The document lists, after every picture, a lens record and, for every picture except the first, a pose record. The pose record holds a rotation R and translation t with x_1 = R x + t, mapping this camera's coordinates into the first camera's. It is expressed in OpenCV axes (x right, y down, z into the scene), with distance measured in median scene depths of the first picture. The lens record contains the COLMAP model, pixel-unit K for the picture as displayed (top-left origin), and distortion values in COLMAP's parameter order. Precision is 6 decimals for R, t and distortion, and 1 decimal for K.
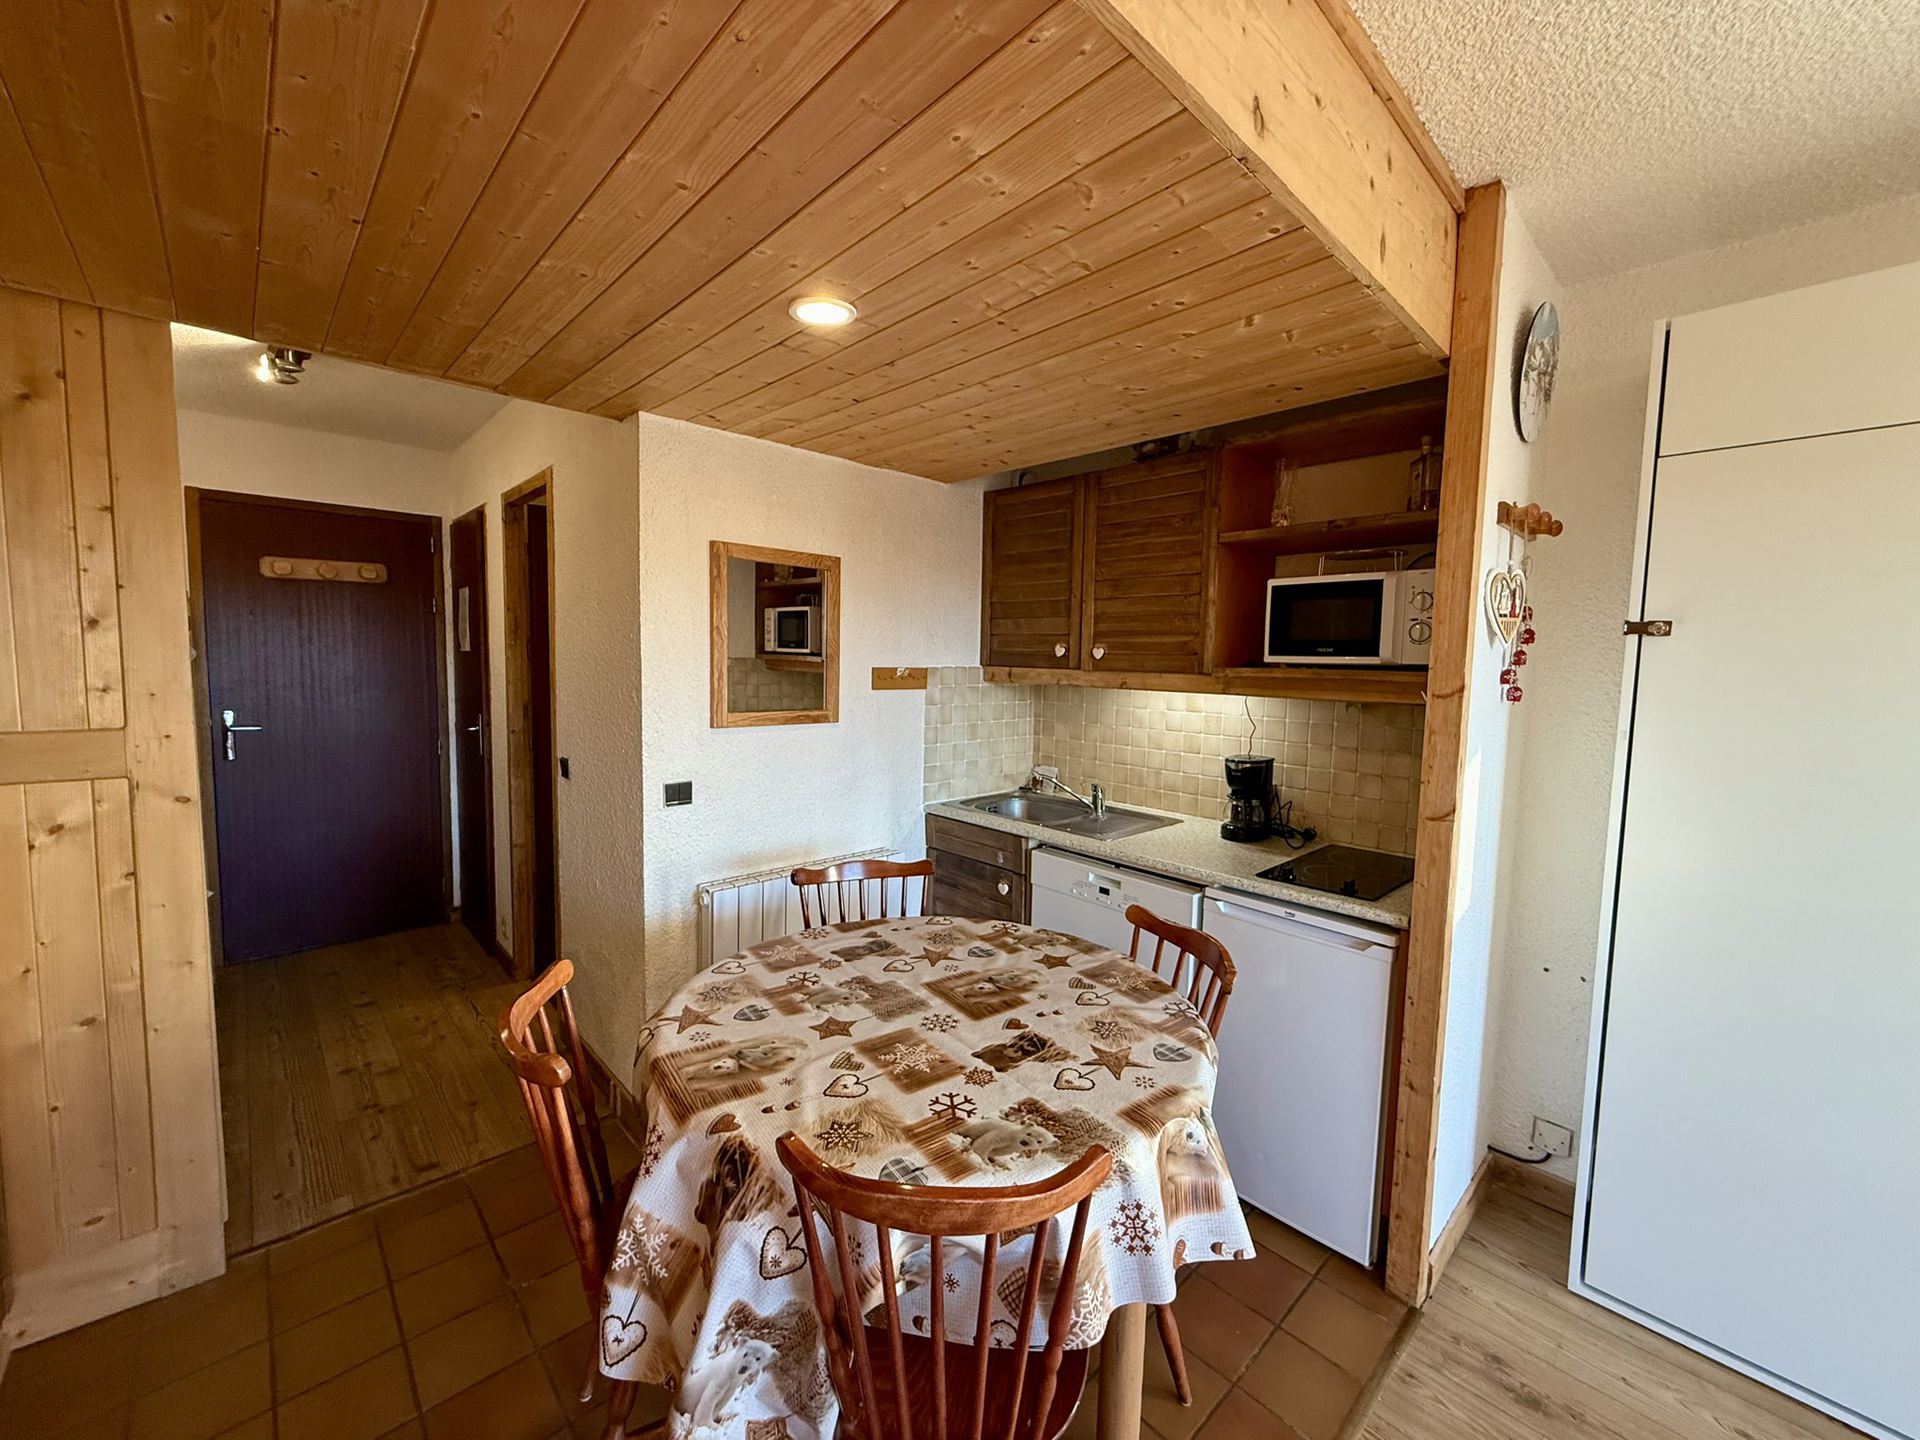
lens RADIAL K [[765.7, 0, 956.5], [0, 765.7, 721.1], [0, 0, 1]] dist [0.003394, 0.000018]
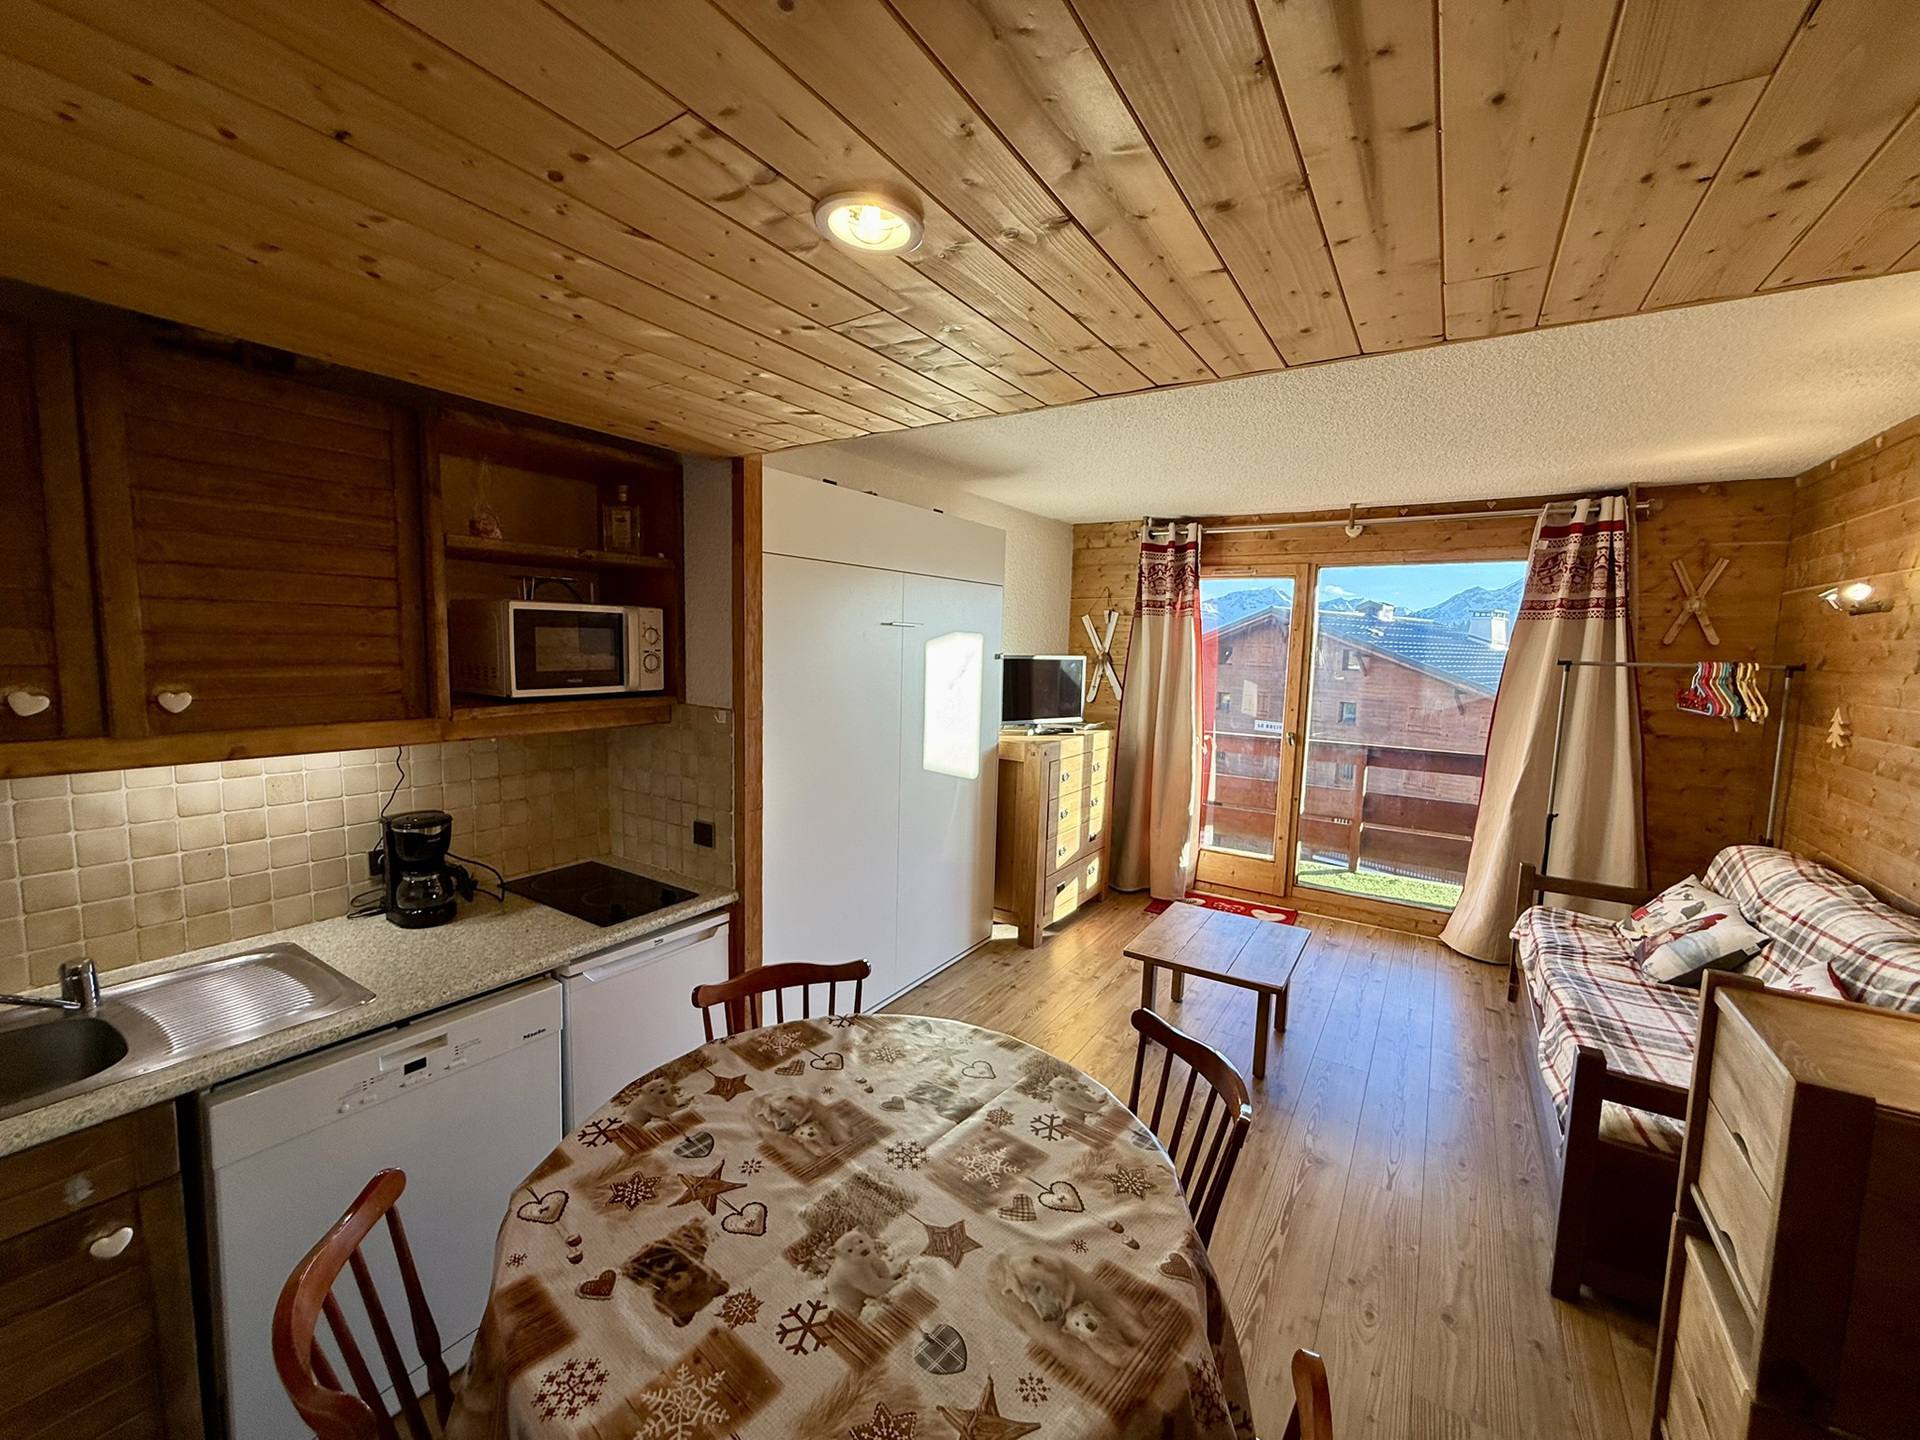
lens RADIAL K [[765.7, 0, 950.7], [0, 765.7, 715.3], [0, 0, 1]] dist [0.003394, 0.000018]
pose [[-0.228875, -0.122102, 0.965768, -0.513366], [0.049416, 0.989366, 0.136796, -0.143141], [-0.972201, 0.079033, -0.220407, 0.683258]]
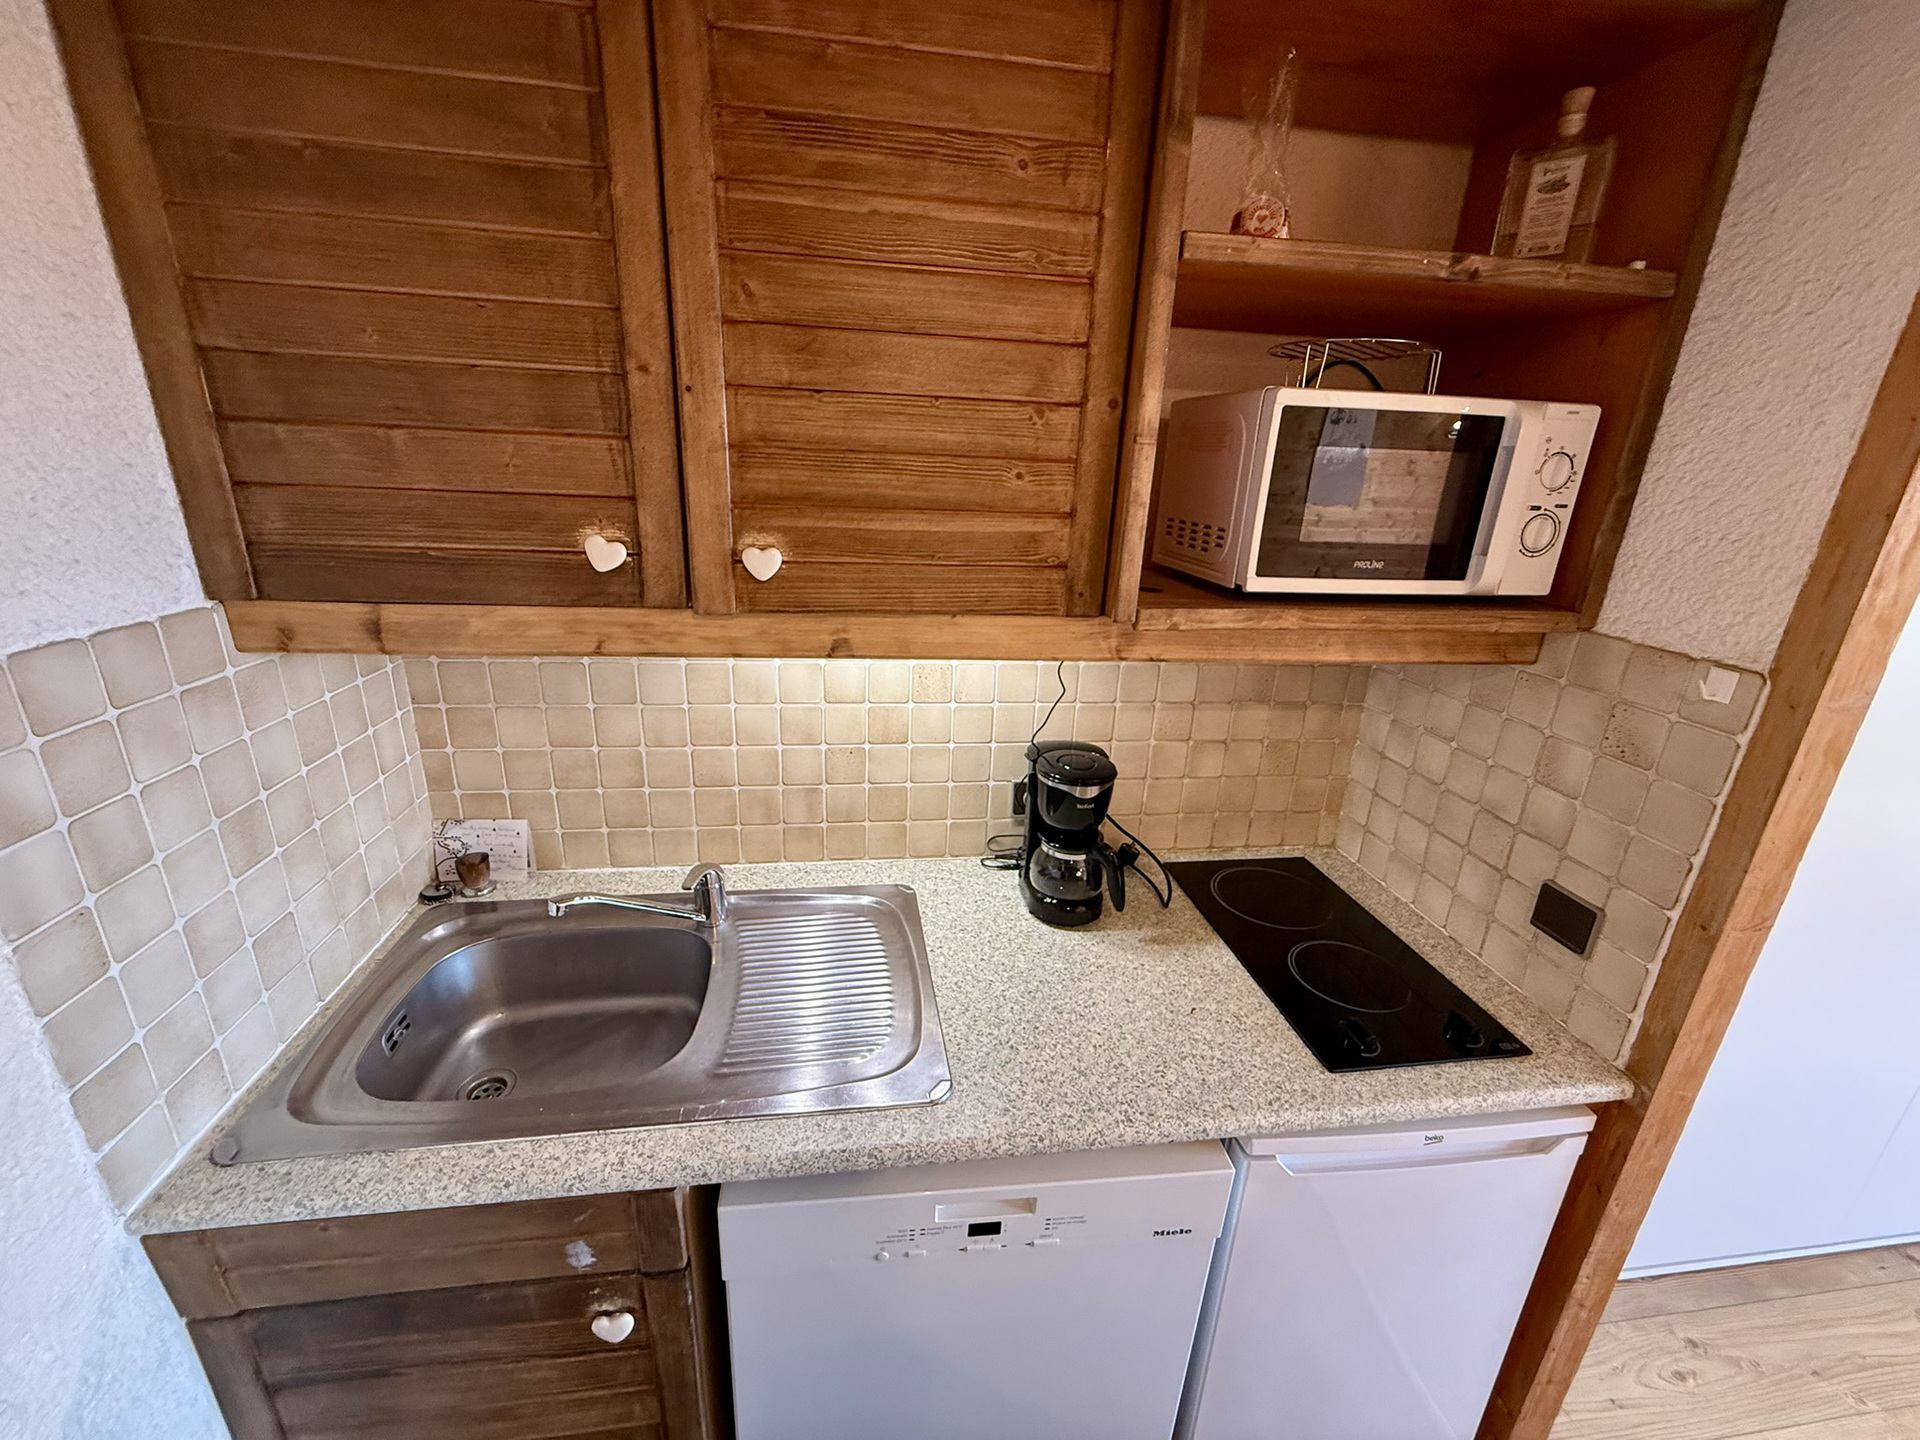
lens RADIAL K [[765.7, 0, 948.7], [0, 765.7, 717.7], [0, 0, 1]] dist [0.003394, 0.000018]
pose [[0.580527, -0.253332, 0.773829, -0.048301], [0.038011, 0.957764, 0.285032, -0.132182], [-0.813354, -0.136055, 0.565637, 0.841951]]
